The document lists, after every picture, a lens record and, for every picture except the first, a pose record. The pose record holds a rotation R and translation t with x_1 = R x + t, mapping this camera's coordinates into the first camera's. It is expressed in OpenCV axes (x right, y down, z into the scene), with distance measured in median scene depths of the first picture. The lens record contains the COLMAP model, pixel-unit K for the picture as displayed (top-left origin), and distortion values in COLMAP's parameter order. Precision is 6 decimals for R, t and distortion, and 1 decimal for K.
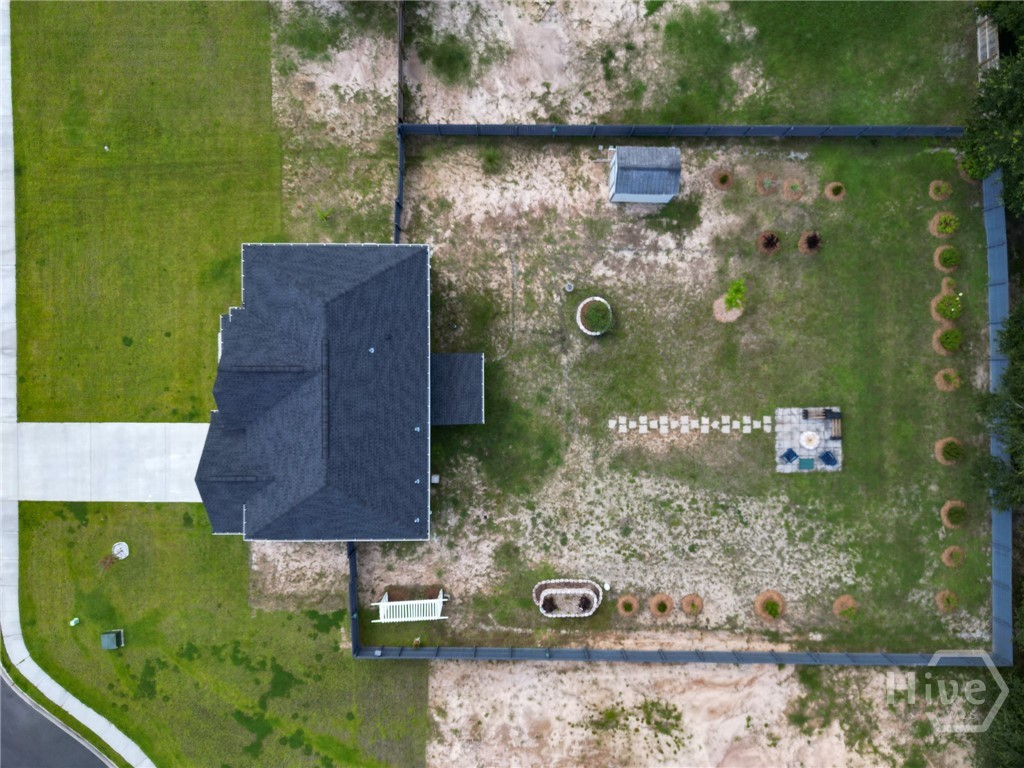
lens RADIAL K [[714.4, 0, 509.9], [0, 714.4, 384.9], [0, 0, 1]] dist [0.071659, -0.075907]
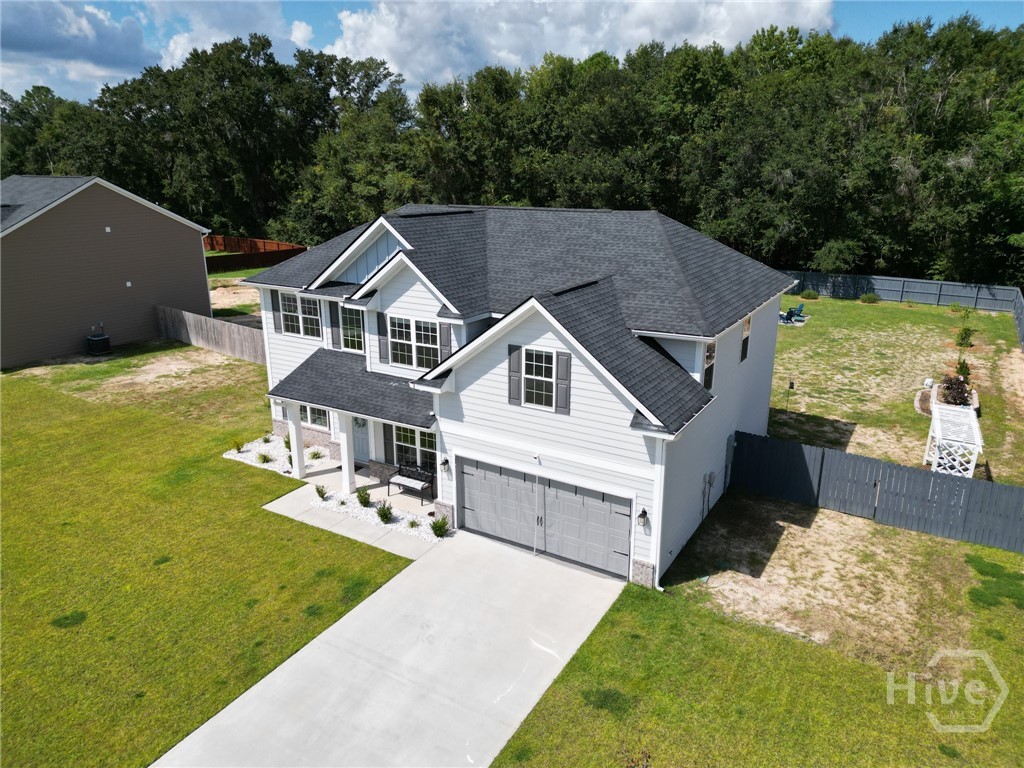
lens RADIAL K [[714.4, 0, 509.9], [0, 714.4, 384.9], [0, 0, 1]] dist [0.071659, -0.075907]
pose [[0.515922, -0.245950, 0.820569, -0.678477], [0.856599, 0.139231, -0.496843, 0.282072], [0.007950, 0.959231, 0.282513, 0.792611]]
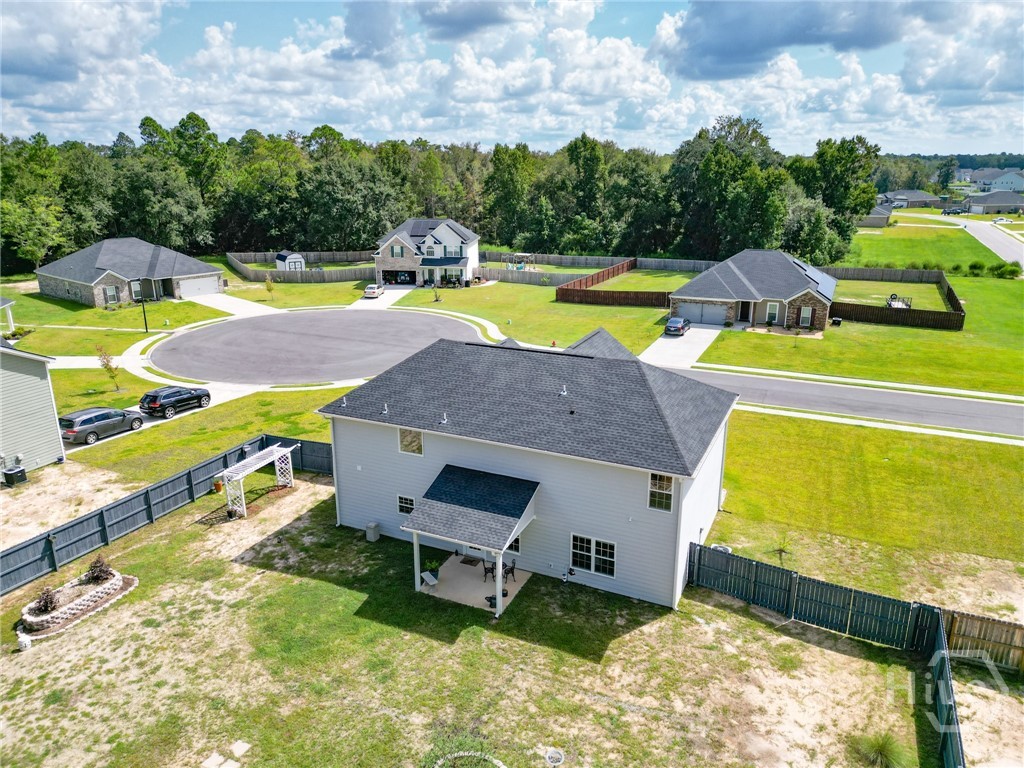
lens RADIAL K [[714.4, 0, 509.9], [0, 714.4, 384.9], [0, 0, 1]] dist [0.071659, -0.075907]
pose [[-0.426131, 0.266755, -0.864439, 0.404643], [-0.904613, -0.135550, 0.404106, -0.253042], [-0.009378, 0.954185, 0.299072, 0.642701]]
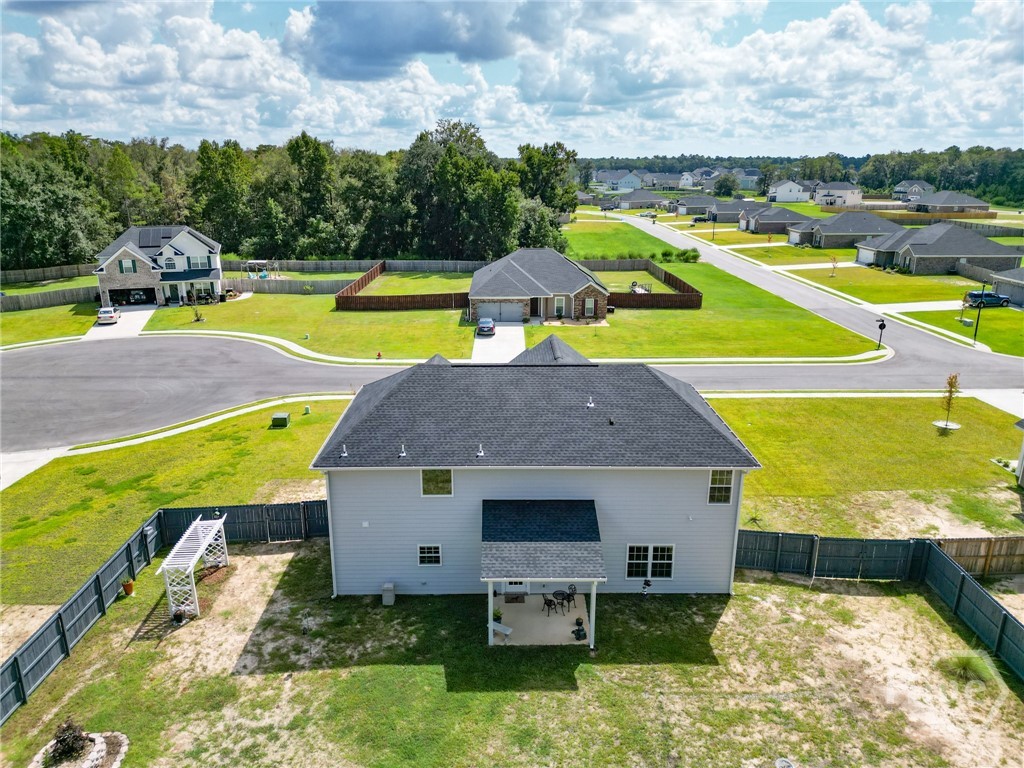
lens RADIAL K [[714.4, 0, 509.9], [0, 714.4, 384.9], [0, 0, 1]] dist [0.071659, -0.075907]
pose [[0.010751, 0.294594, -0.955562, 0.424606], [-0.999824, -0.011526, -0.014803, 0.038677], [-0.015374, 0.955553, 0.294418, 0.640763]]
